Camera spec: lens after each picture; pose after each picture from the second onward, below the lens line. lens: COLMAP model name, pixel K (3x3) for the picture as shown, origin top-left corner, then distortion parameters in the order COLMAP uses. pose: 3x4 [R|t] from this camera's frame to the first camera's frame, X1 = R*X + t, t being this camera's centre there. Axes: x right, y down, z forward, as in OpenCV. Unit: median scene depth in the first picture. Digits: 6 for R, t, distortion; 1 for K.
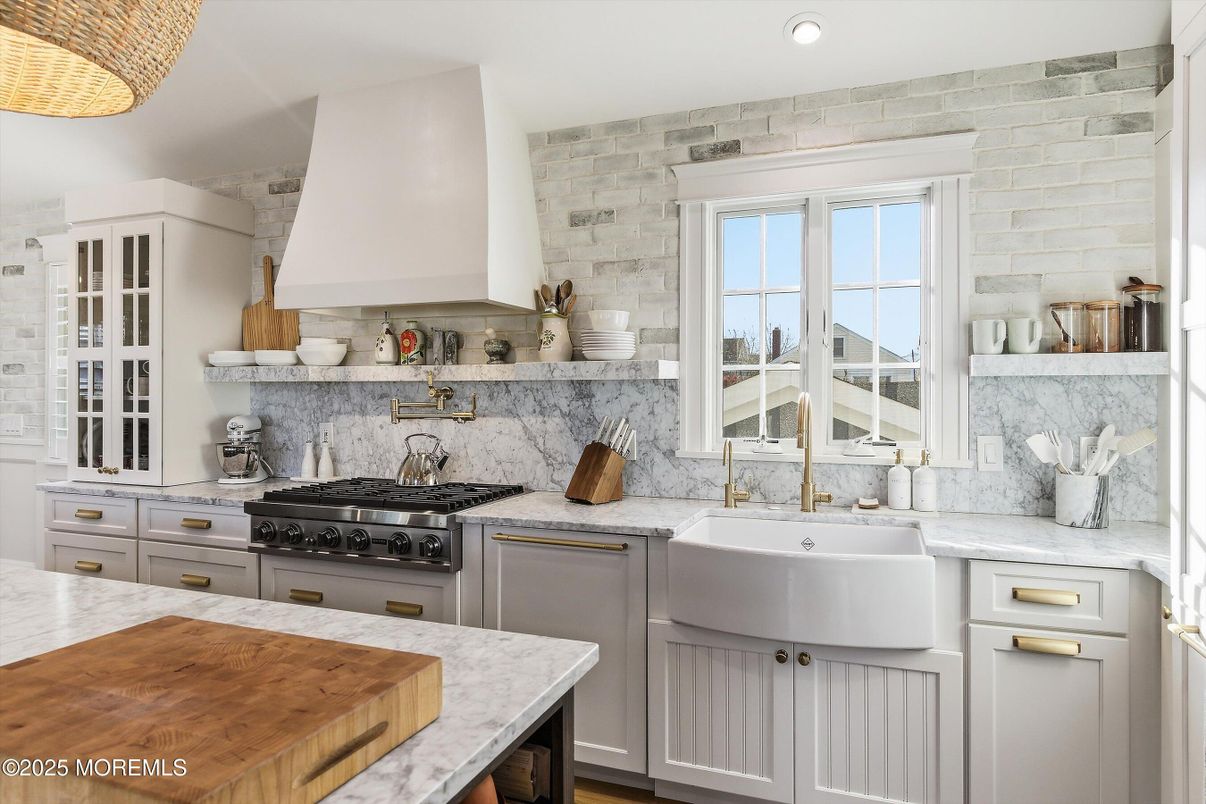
lens RADIAL K [[748.6, 0, 601.6], [0, 748.6, 394.4], [0, 0, 1]] dist [-0.004425, 0.000453]
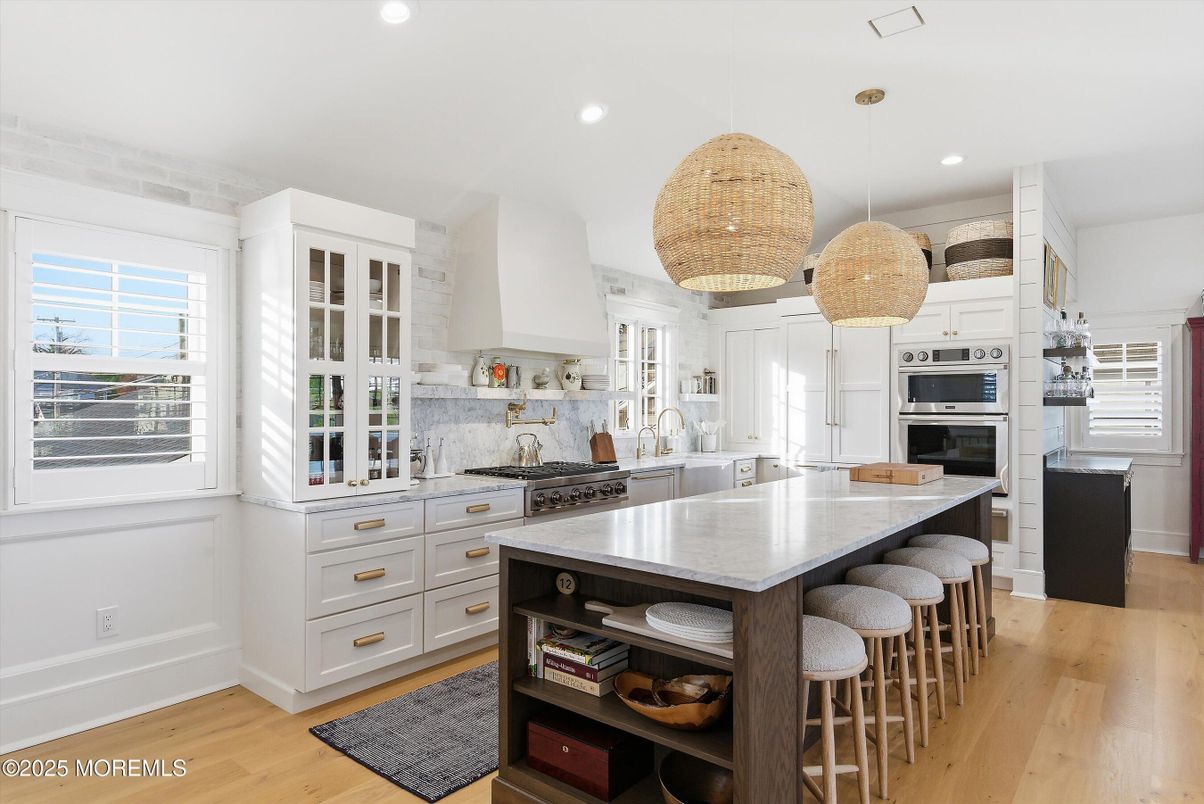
lens RADIAL K [[685.5, 0, 601.5], [0, 685.5, 403.7], [0, 0, 1]] dist [0.000189, -0.000039]
pose [[0.308958, 0.001953, 0.951074, -1.474184], [-0.002520, 0.999996, -0.001235, -0.007089], [-0.951072, -0.002016, 0.308962, 0.395941]]
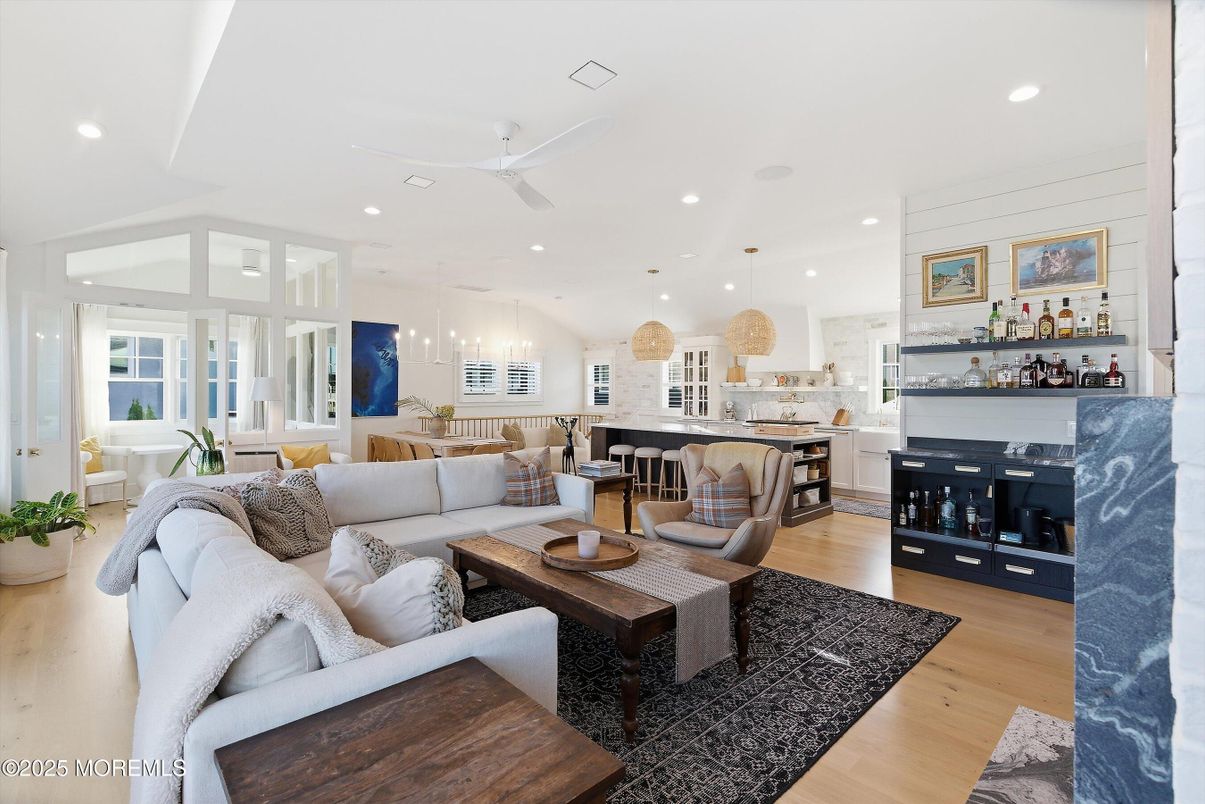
lens RADIAL K [[541.3, 0, 599.0], [0, 541.3, 394.0], [0, 0, 1]] dist [-0.003987, 0.000327]
pose [[0.896655, 0.002451, -0.442724, 0.086411], [-0.001769, 0.999997, 0.001953, -0.008905], [0.442727, -0.000968, 0.896656, -1.587588]]
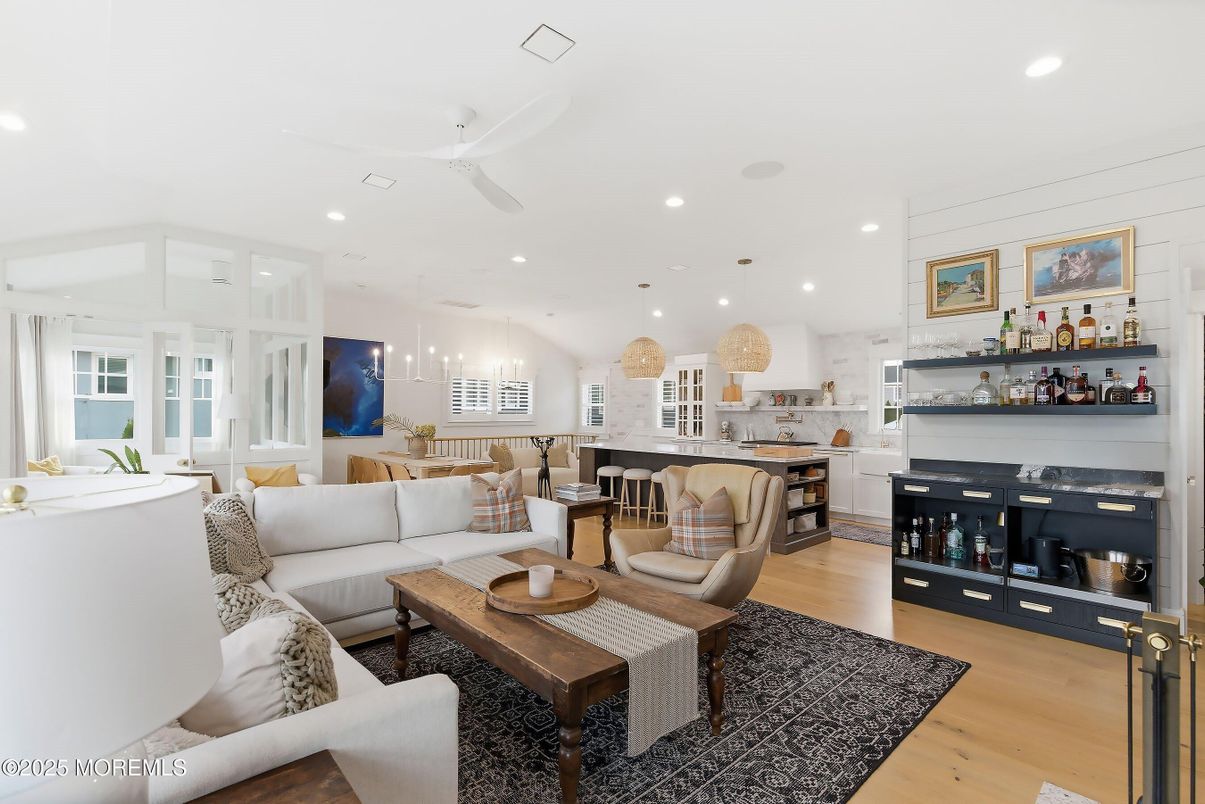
lens RADIAL K [[541.3, 0, 593.4], [0, 541.3, 413.6], [0, 0, 1]] dist [-0.003987, 0.000327]
pose [[0.891357, 0.002882, -0.453293, 0.092478], [-0.003293, 0.999995, -0.000119, -0.002927], [0.453290, 0.001599, 0.891362, -1.495303]]
